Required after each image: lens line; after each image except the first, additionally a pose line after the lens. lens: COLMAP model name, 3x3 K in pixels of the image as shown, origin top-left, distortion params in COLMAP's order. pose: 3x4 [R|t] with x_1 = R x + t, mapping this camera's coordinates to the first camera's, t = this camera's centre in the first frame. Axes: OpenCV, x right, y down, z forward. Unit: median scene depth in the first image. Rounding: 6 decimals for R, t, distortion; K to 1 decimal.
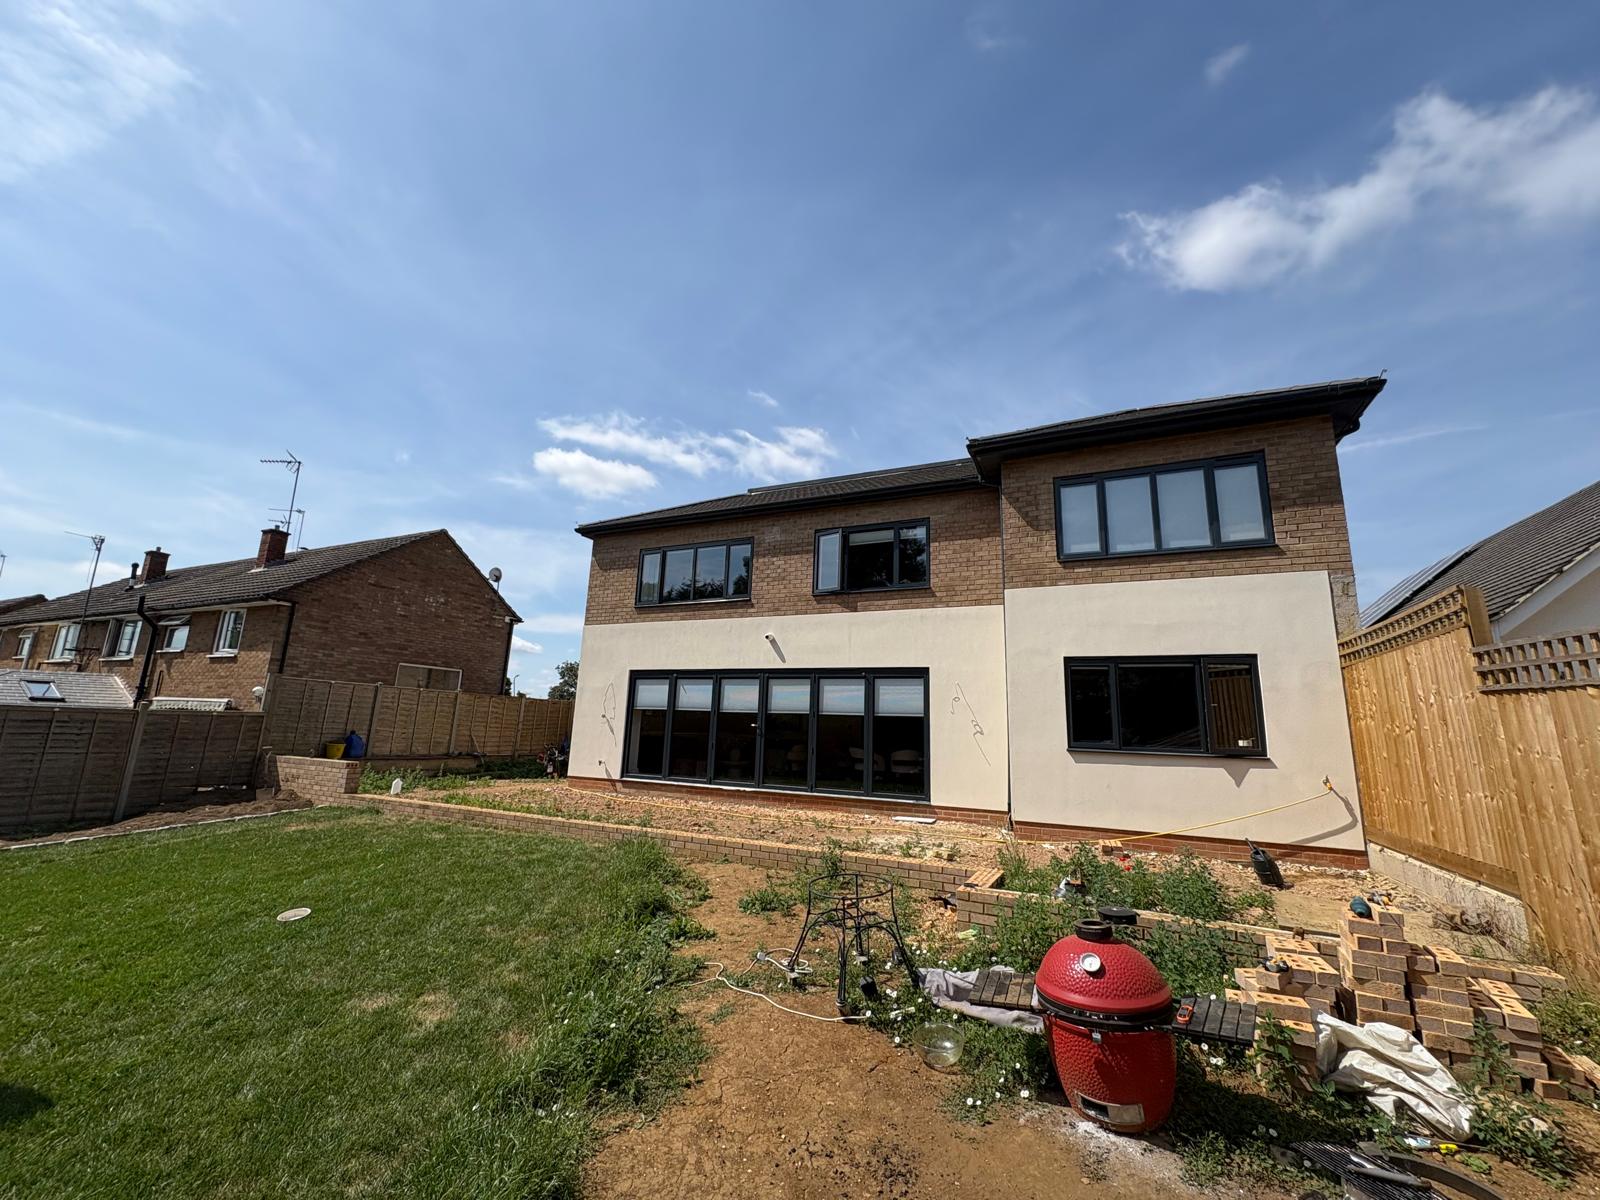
lens RADIAL K [[630.6, 0, 800.0], [0, 630.6, 600.0], [0, 0, 1]] dist [0.002243, -0.000425]
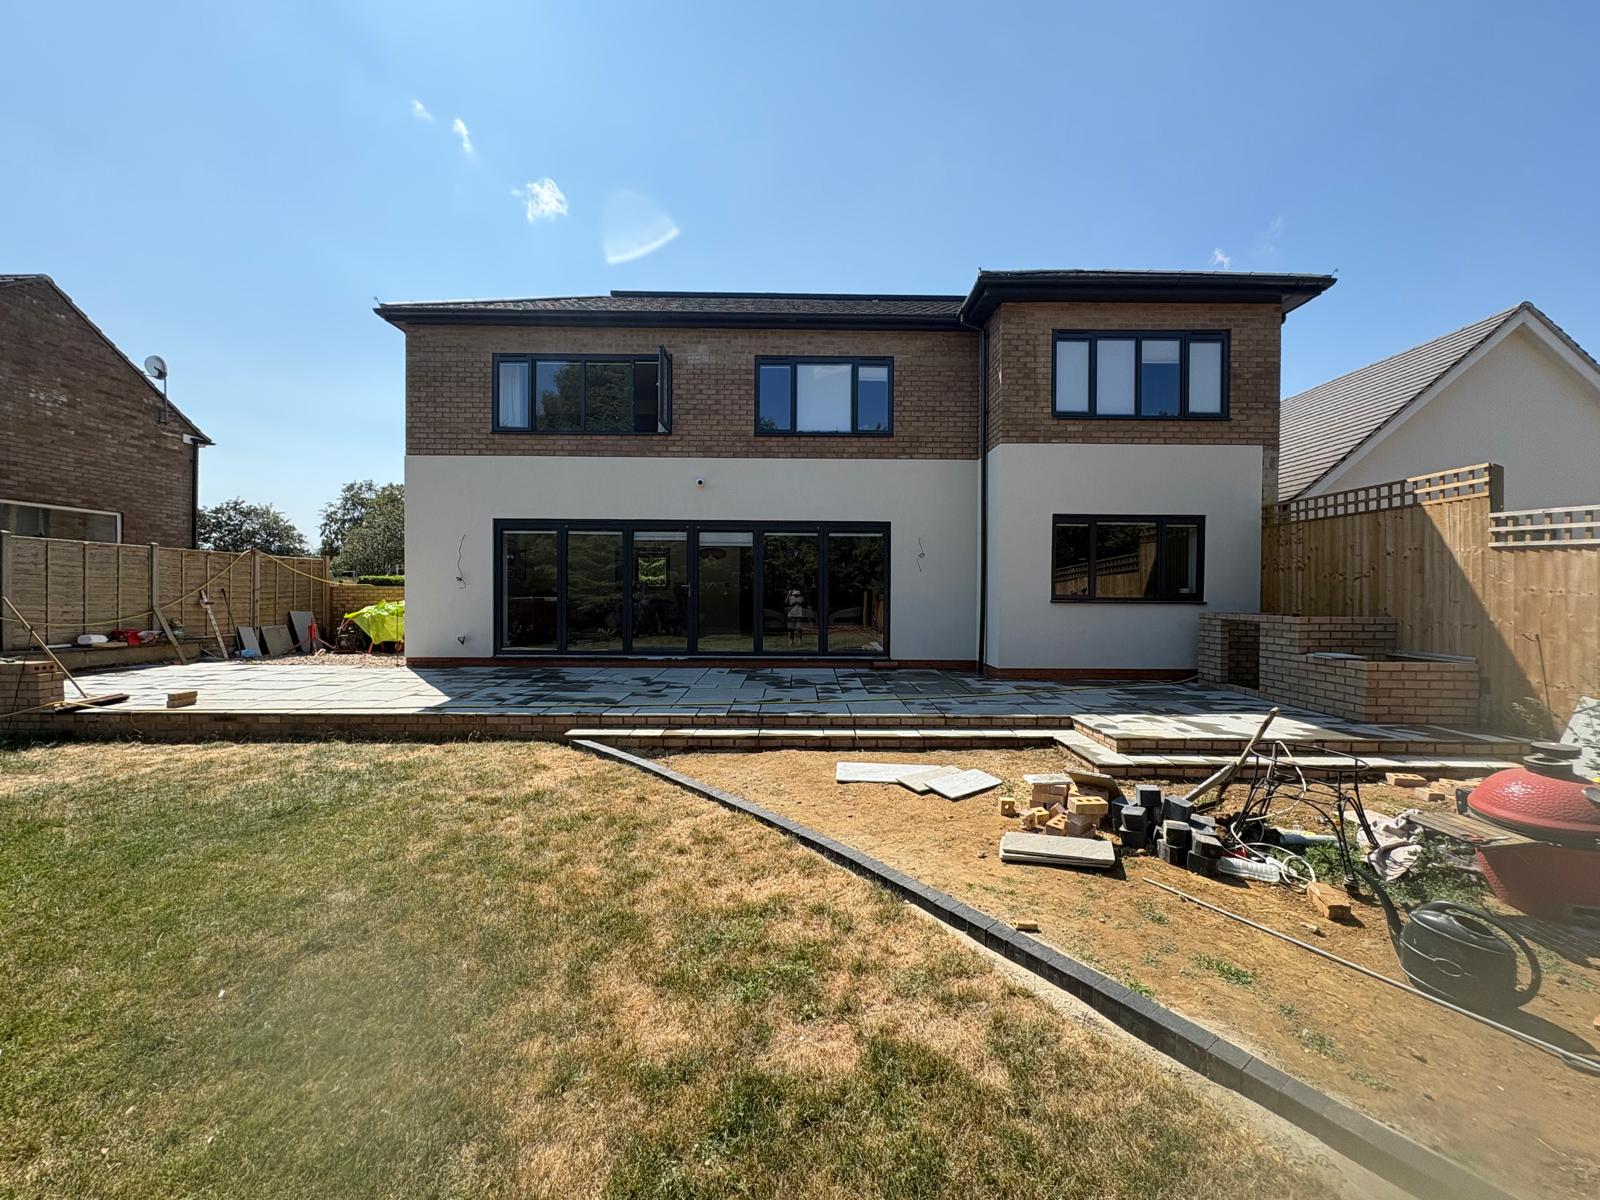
lens RADIAL K [[630.6, 0, 800.0], [0, 630.6, 600.0], [0, 0, 1]] dist [0.002243, -0.000425]
pose [[0.904293, -0.036230, 0.425372, -0.362378], [-0.062230, 0.974563, 0.215299, 0.026689], [-0.422352, -0.221164, 0.879036, 0.208414]]
